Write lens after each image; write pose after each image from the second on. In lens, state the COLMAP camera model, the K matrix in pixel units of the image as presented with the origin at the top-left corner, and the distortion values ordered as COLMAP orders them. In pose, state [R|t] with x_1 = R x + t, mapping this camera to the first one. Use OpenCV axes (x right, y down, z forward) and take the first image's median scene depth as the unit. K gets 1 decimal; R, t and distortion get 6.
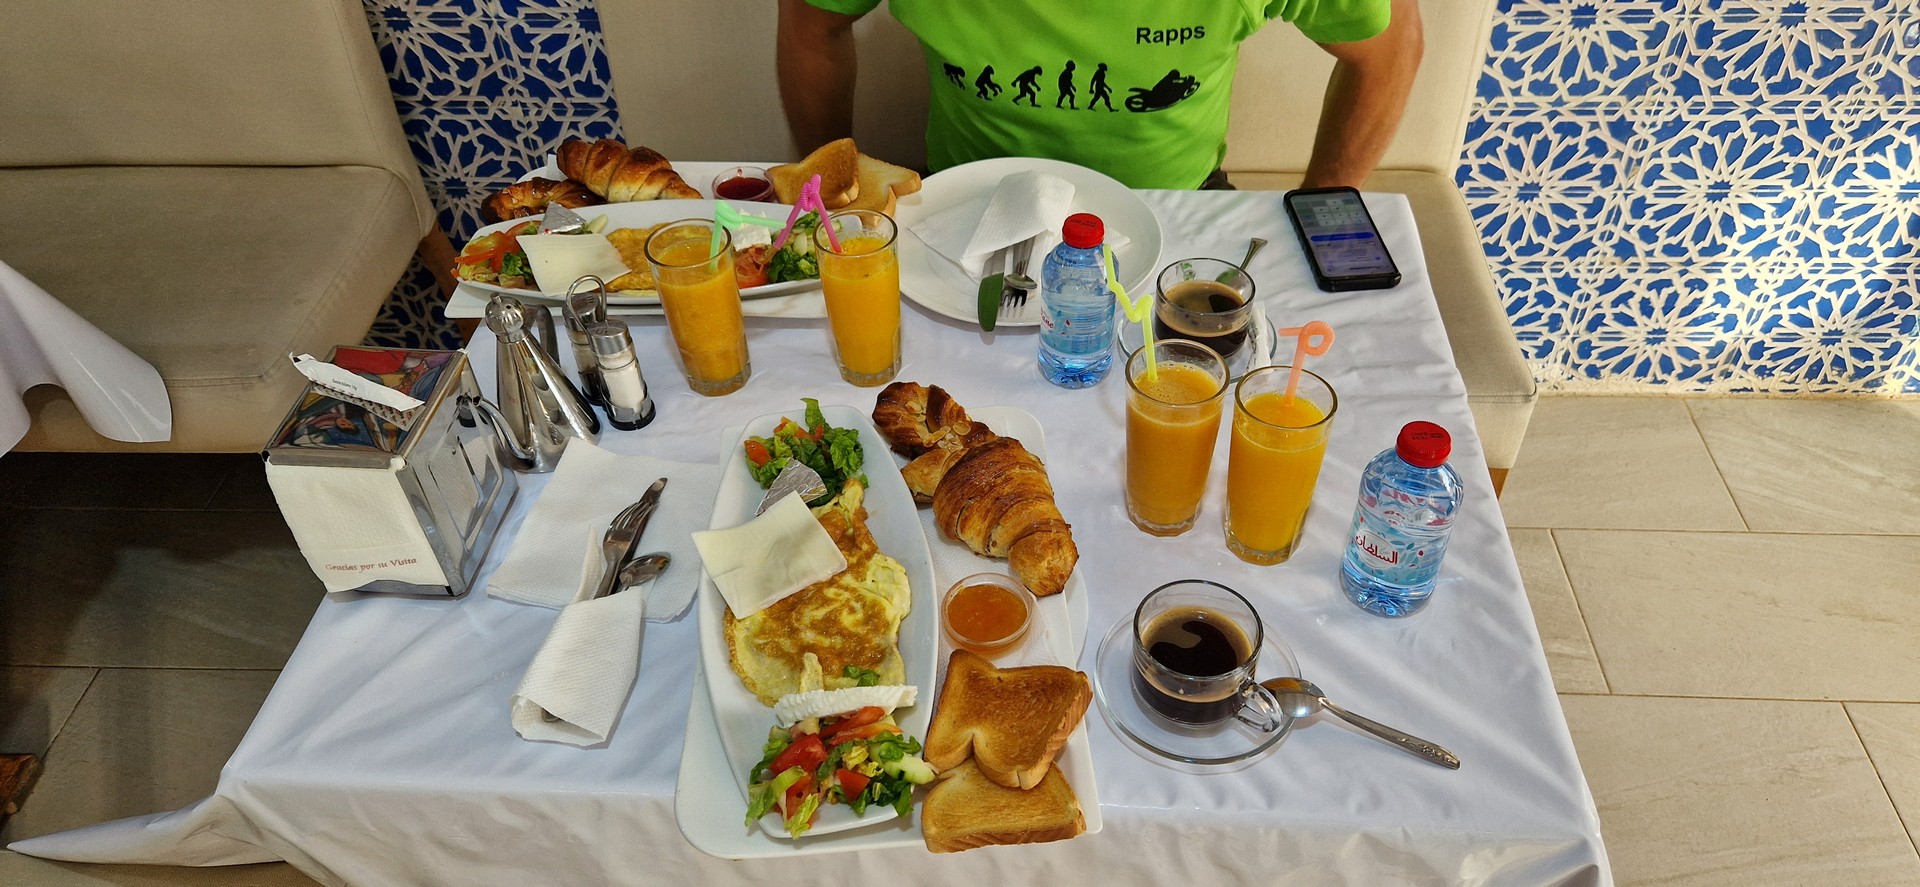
lens RADIAL K [[1268.4, 0, 982.4], [0, 1268.4, 442.9], [0, 0, 1]] dist [0.066506, -0.062823]
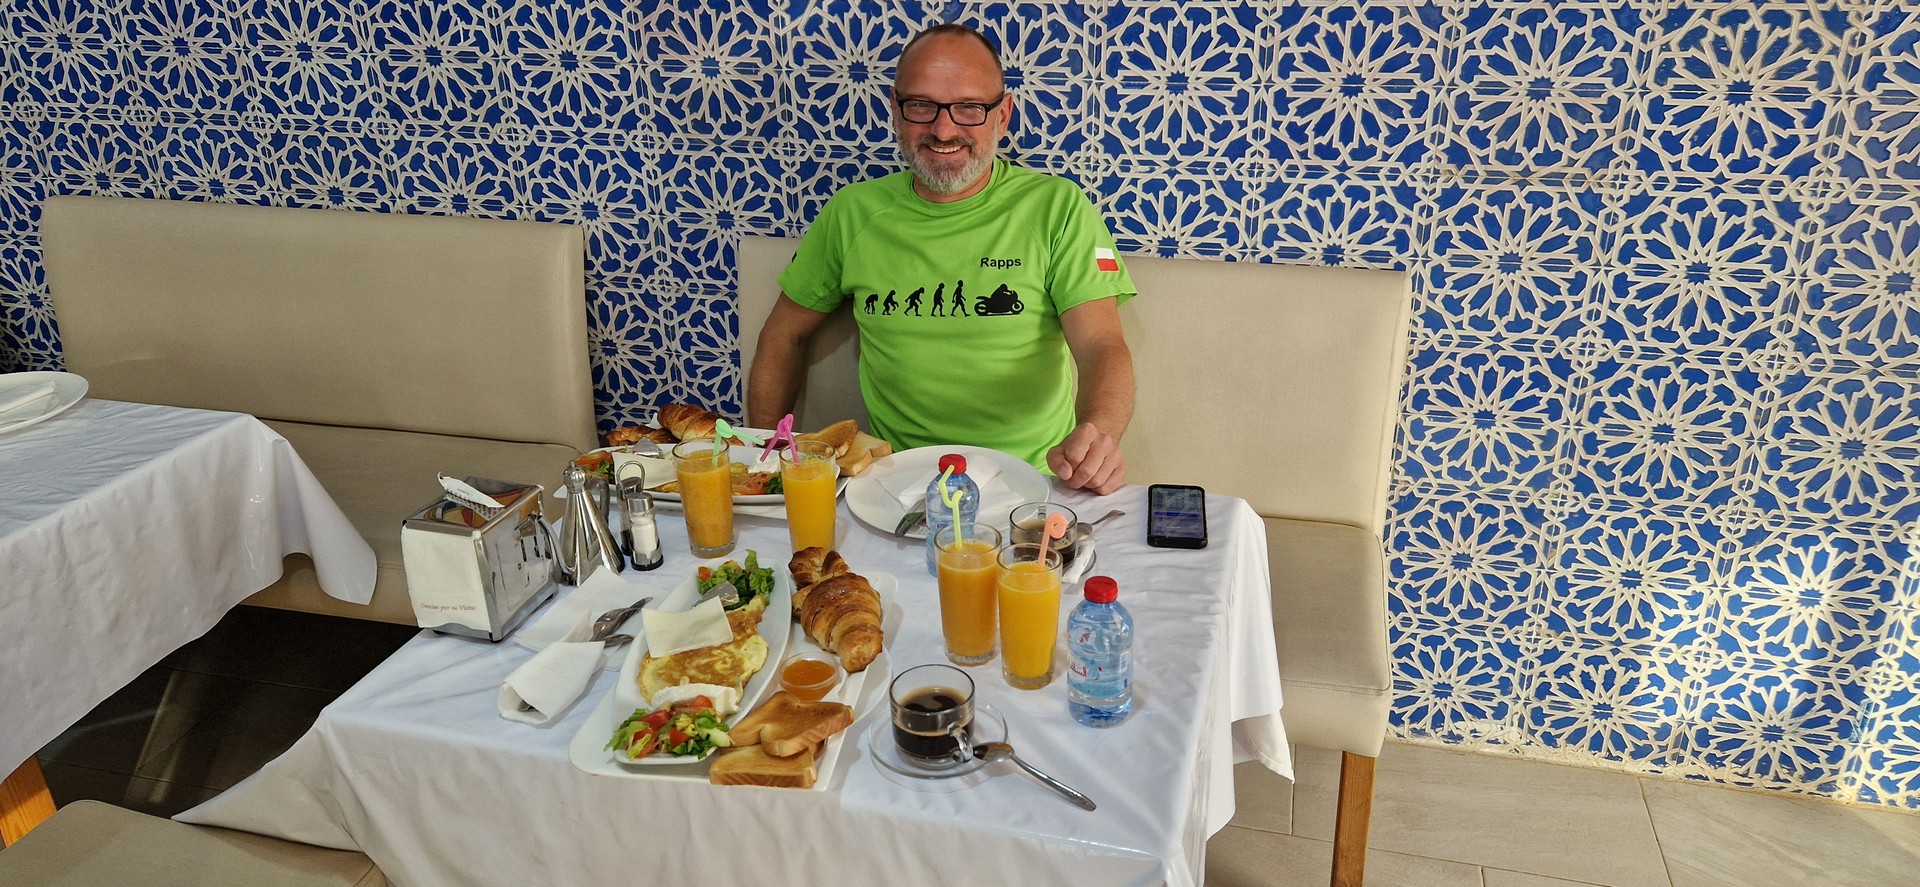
lens RADIAL K [[1268.4, 0, 982.4], [0, 1268.4, 442.9], [0, 0, 1]] dist [0.066506, -0.062823]
pose [[0.979525, 0.095263, -0.177356, 0.196227], [-0.148054, 0.937822, -0.313960, 0.141440], [0.136419, 0.333790, 0.932724, -0.201845]]
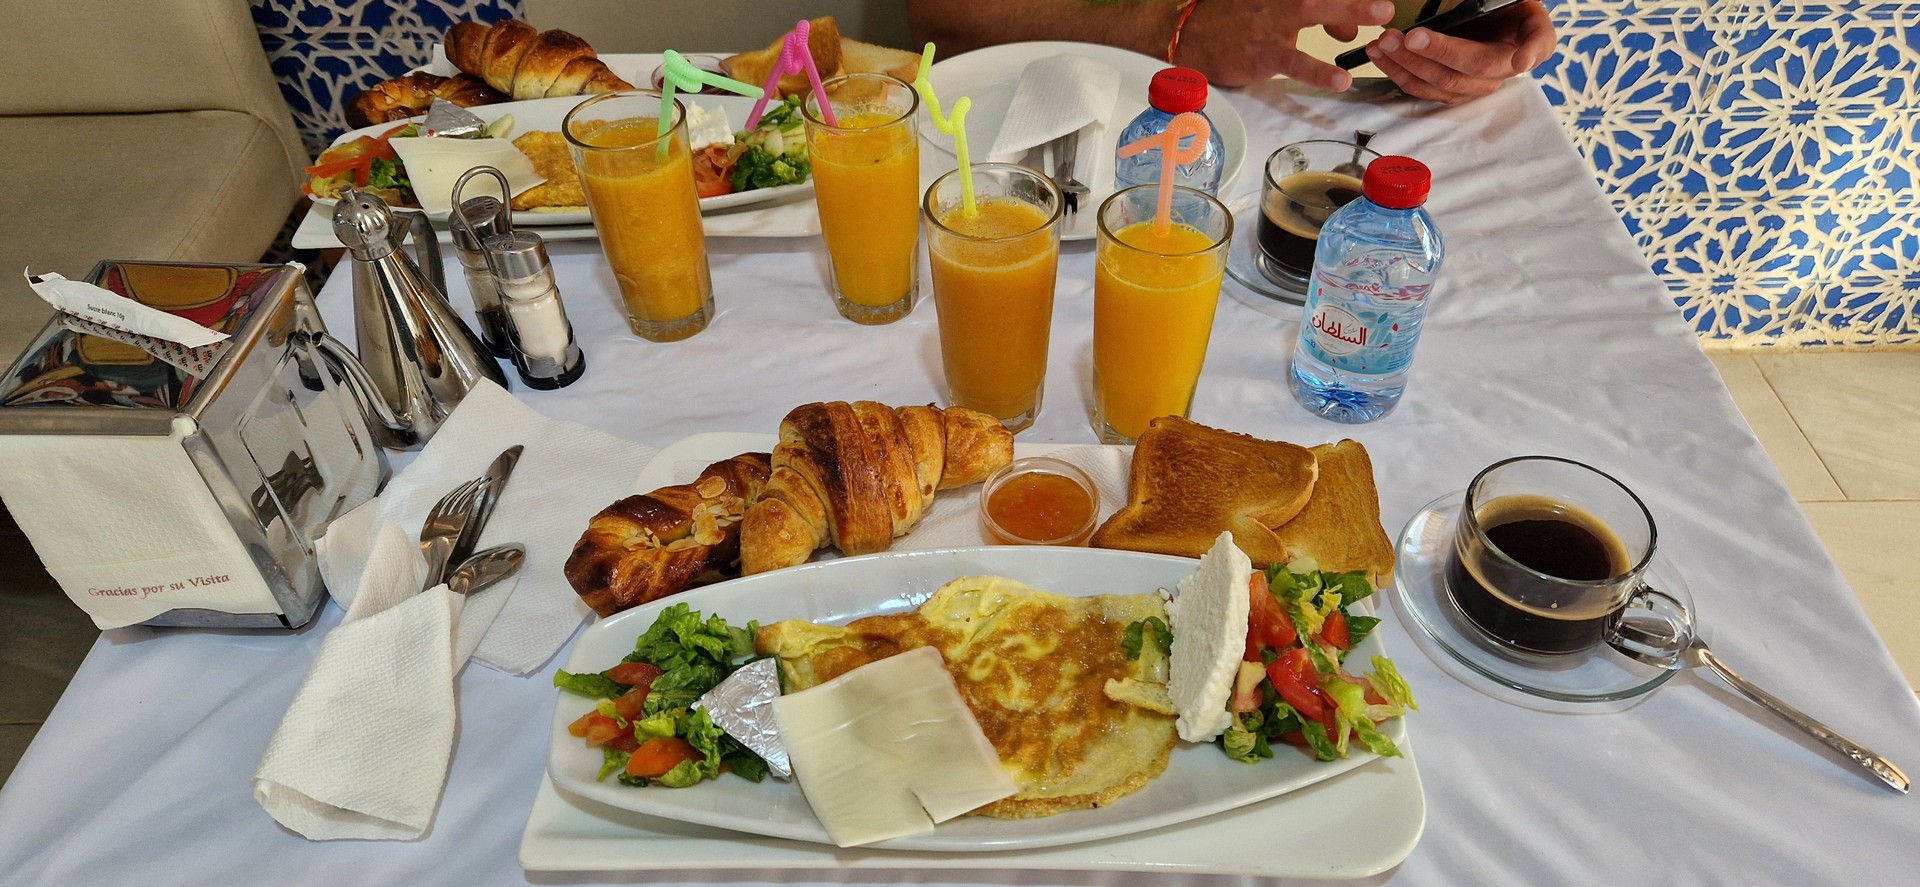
lens RADIAL K [[1272.3, 0, 966.2], [0, 1272.3, 434.0], [0, 0, 1]] dist [0.052752, -0.044530]
pose [[0.998819, -0.028289, 0.039506, -0.039342], [0.028728, 0.999531, -0.010584, 0.016642], [-0.039188, 0.011706, 0.999163, 0.149267]]
